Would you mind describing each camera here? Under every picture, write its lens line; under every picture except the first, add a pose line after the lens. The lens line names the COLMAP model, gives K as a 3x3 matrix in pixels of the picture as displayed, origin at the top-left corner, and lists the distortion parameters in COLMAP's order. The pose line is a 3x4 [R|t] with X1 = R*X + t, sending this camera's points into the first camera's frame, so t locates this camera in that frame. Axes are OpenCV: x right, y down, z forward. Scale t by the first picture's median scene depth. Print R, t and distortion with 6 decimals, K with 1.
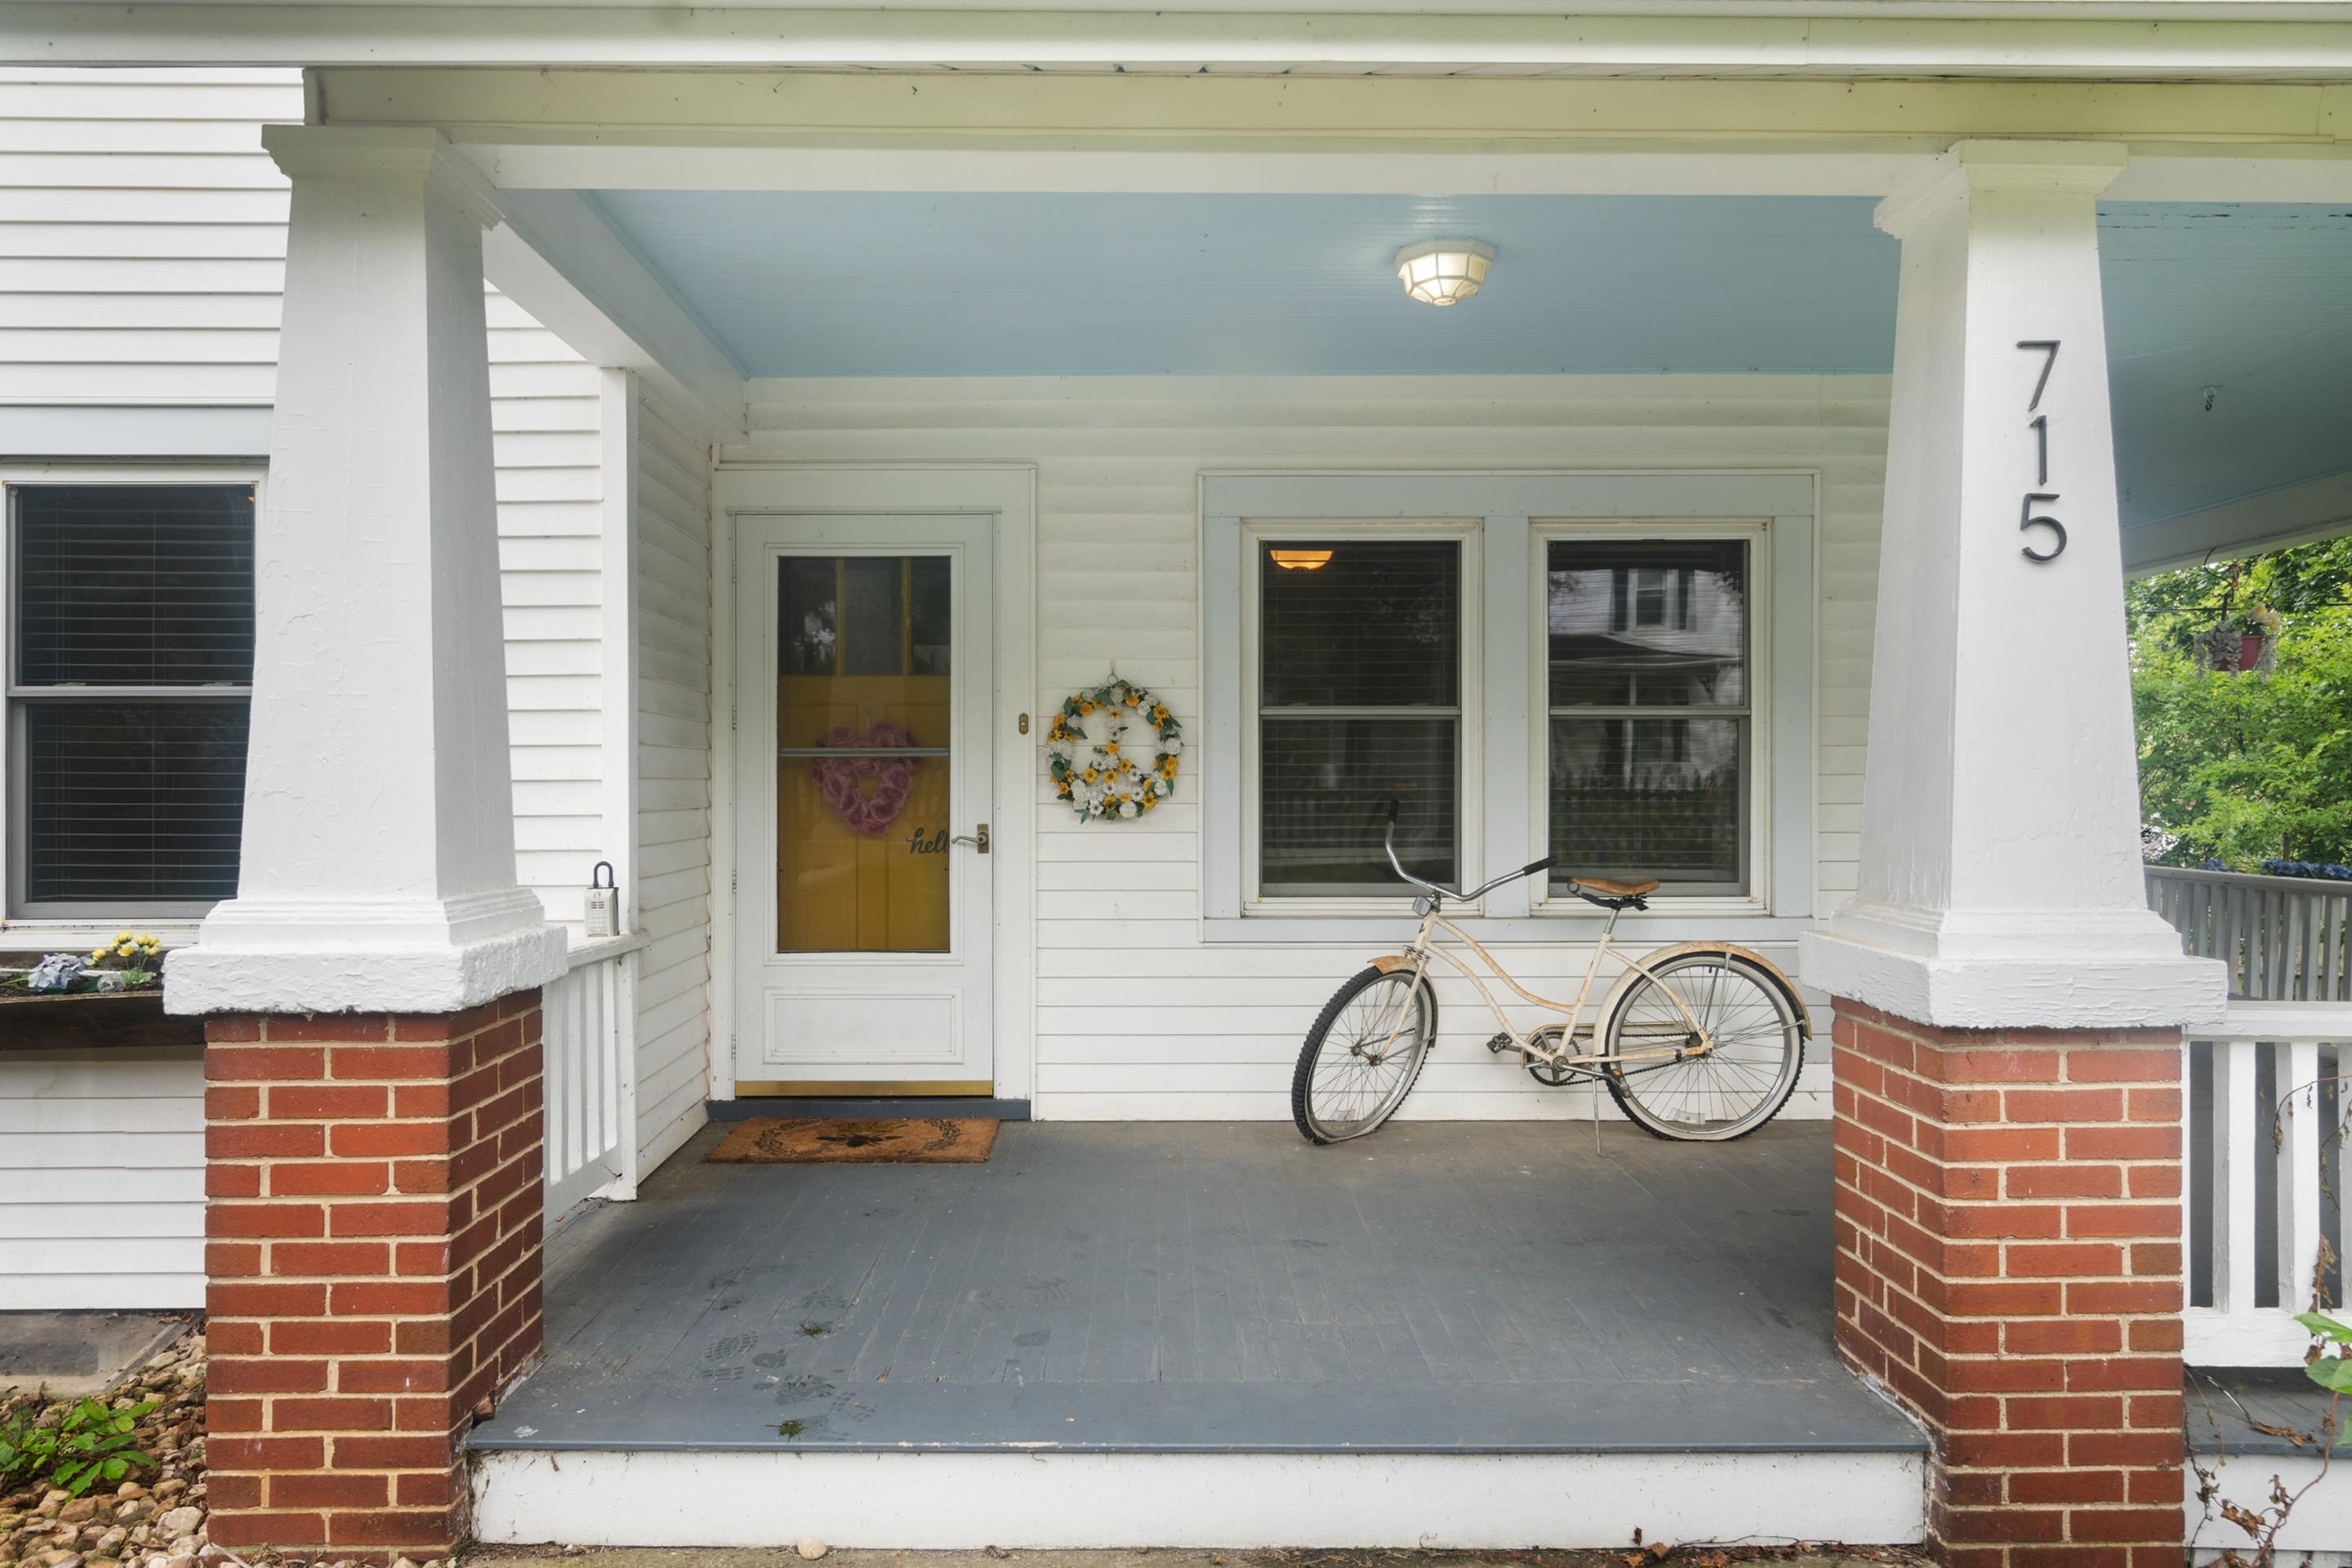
lens RADIAL K [[1486.8, 0, 1167.1], [0, 1486.8, 780.1], [0, 0, 1]] dist [0.000978, 0.000411]
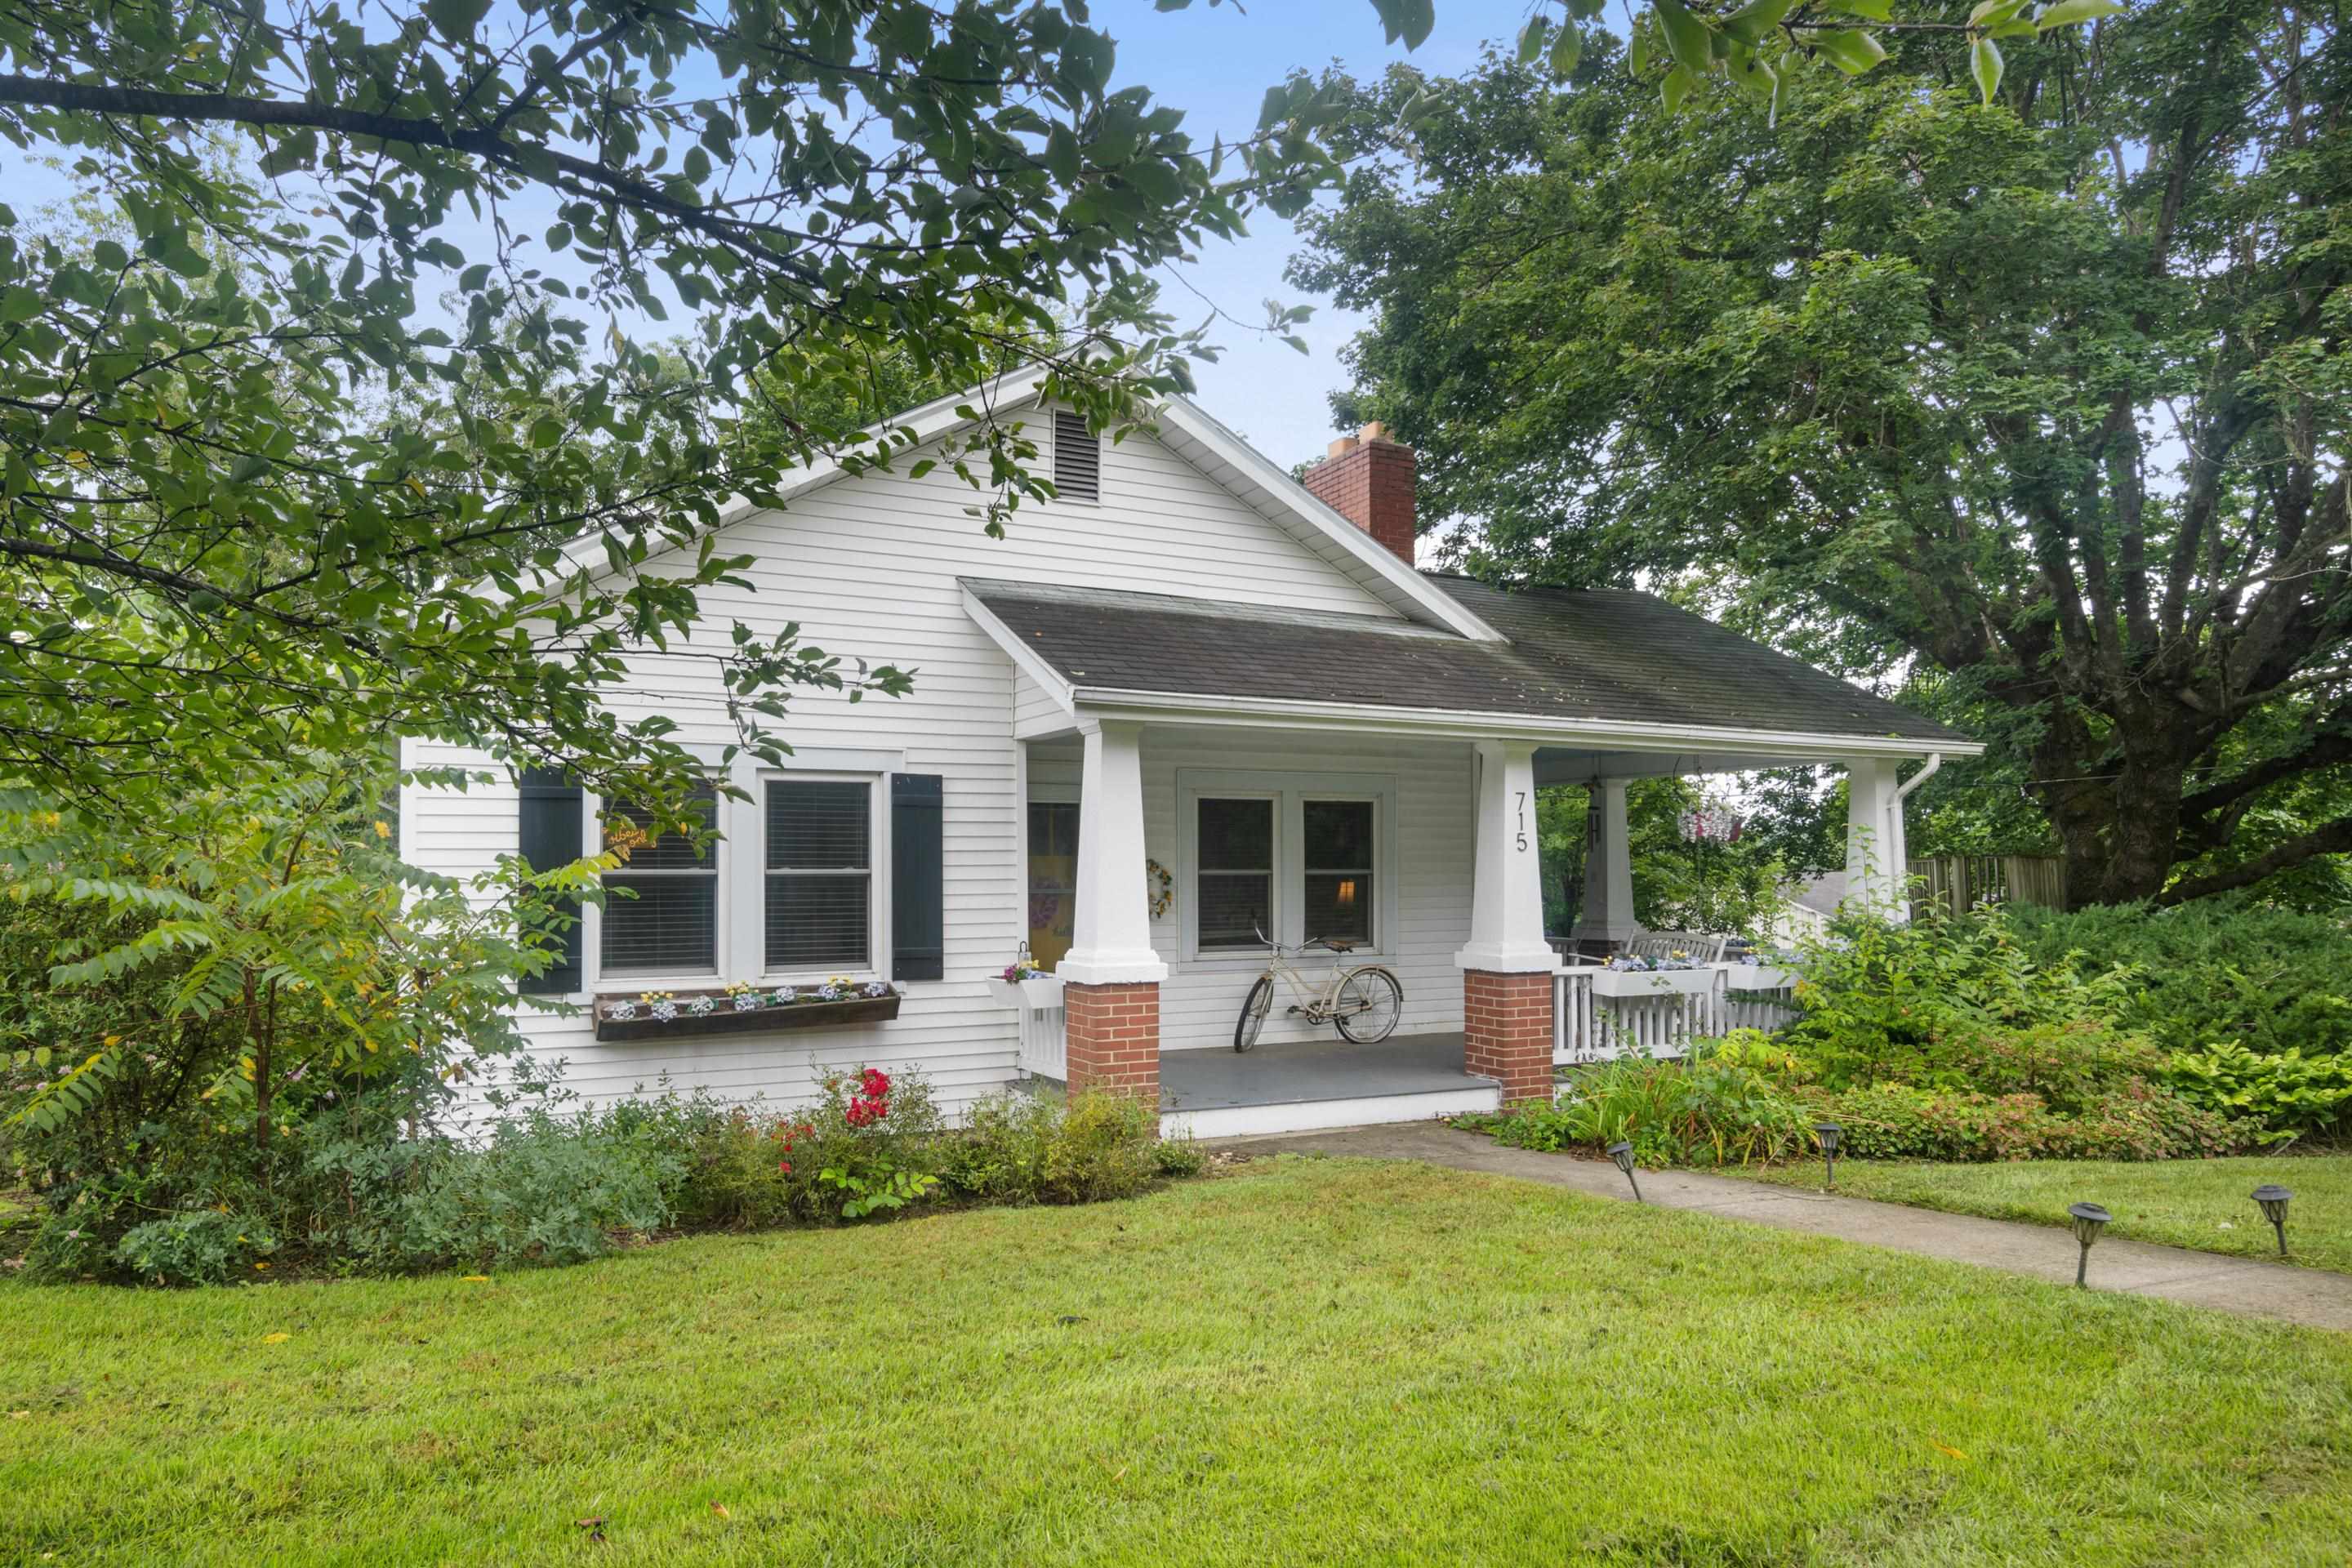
lens RADIAL K [[1478.8, 0, 1178.4], [0, 1478.8, 838.2], [0, 0, 1]] dist [0.000002, 0.000287]
pose [[0.891603, 0.010568, 0.452694, -1.108137], [-0.003269, 0.999852, -0.016901, -0.066086], [-0.452805, 0.013589, 0.891506, -1.147351]]
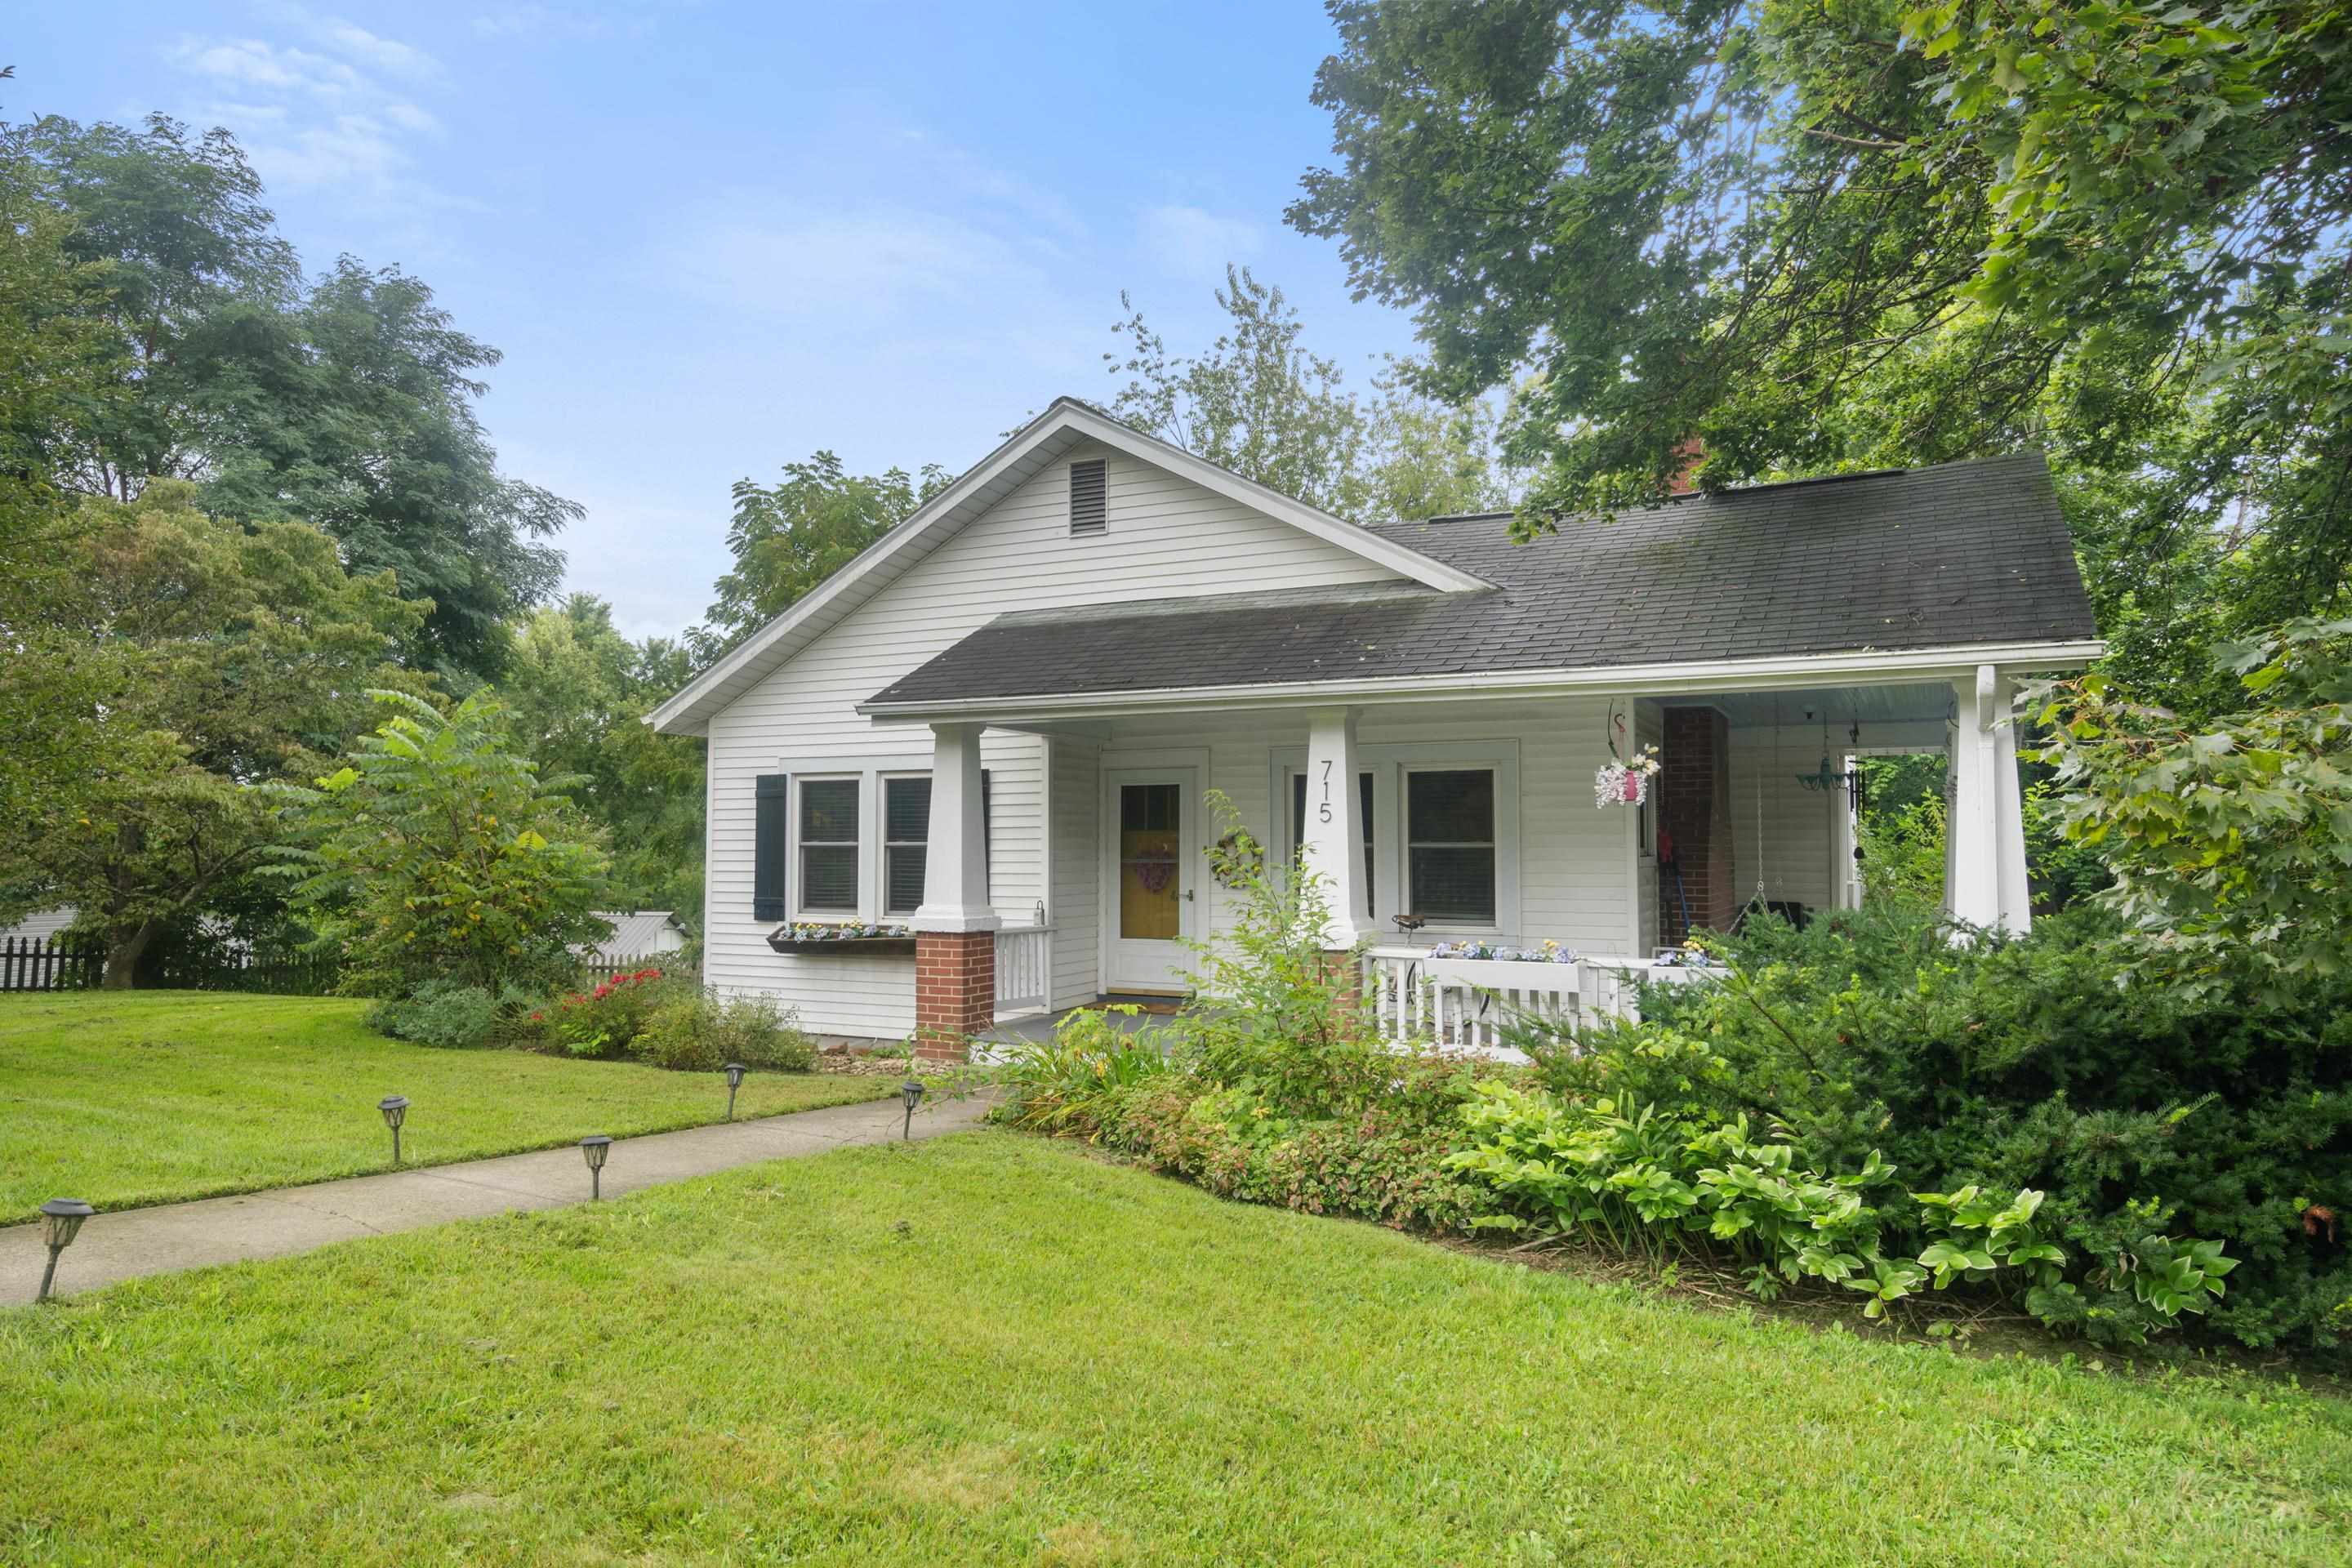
lens RADIAL K [[1486.8, 0, 1167.1], [0, 1486.8, 780.1], [0, 0, 1]] dist [0.000978, 0.000411]
pose [[0.882994, -0.019476, -0.468980, 1.126130], [0.000462, 0.999174, -0.040623, -0.059179], [0.469384, 0.035653, 0.882274, -1.376992]]
